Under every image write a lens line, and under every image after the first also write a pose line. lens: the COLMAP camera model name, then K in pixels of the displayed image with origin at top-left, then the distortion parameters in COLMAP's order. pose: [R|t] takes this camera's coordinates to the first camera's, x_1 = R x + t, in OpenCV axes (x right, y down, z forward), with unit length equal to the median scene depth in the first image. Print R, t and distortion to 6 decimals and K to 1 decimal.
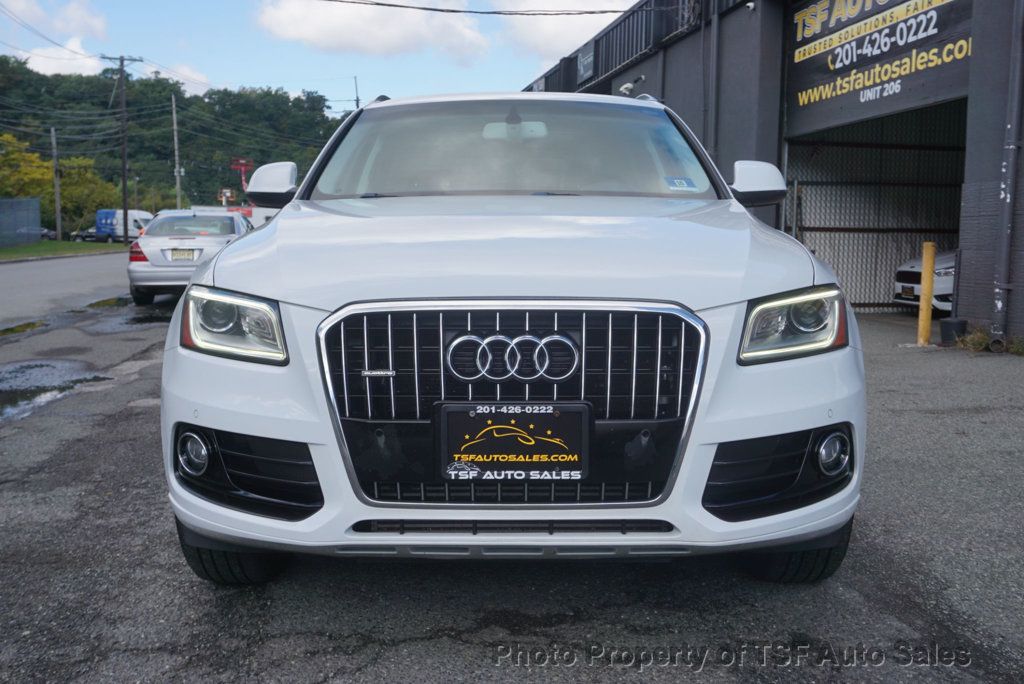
lens RADIAL K [[1023.0, 0, 522.3], [0, 1023.0, 345.4], [0, 0, 1]] dist [0.028575, 0.000000]
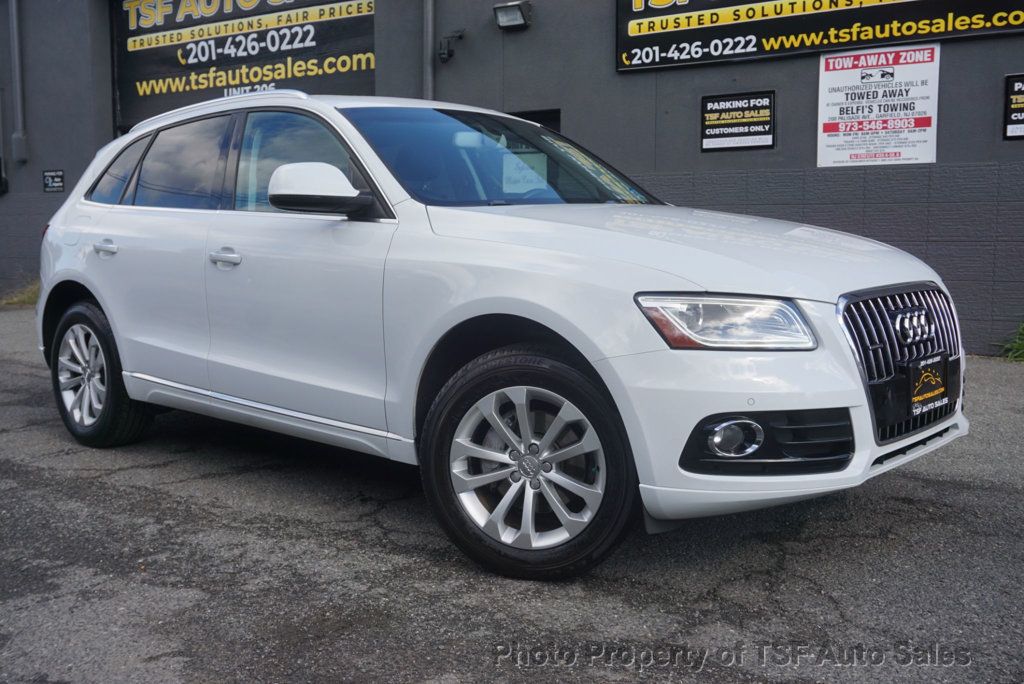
lens RADIAL K [[994.0, 0, 511.0], [0, 994.0, 374.1], [0, 0, 1]] dist [0.006792, 0.000000]
pose [[0.676963, -0.118807, 0.726364, -0.261996], [0.086286, 0.992891, 0.081984, -0.015055], [-0.730941, 0.007175, 0.682403, 0.091815]]
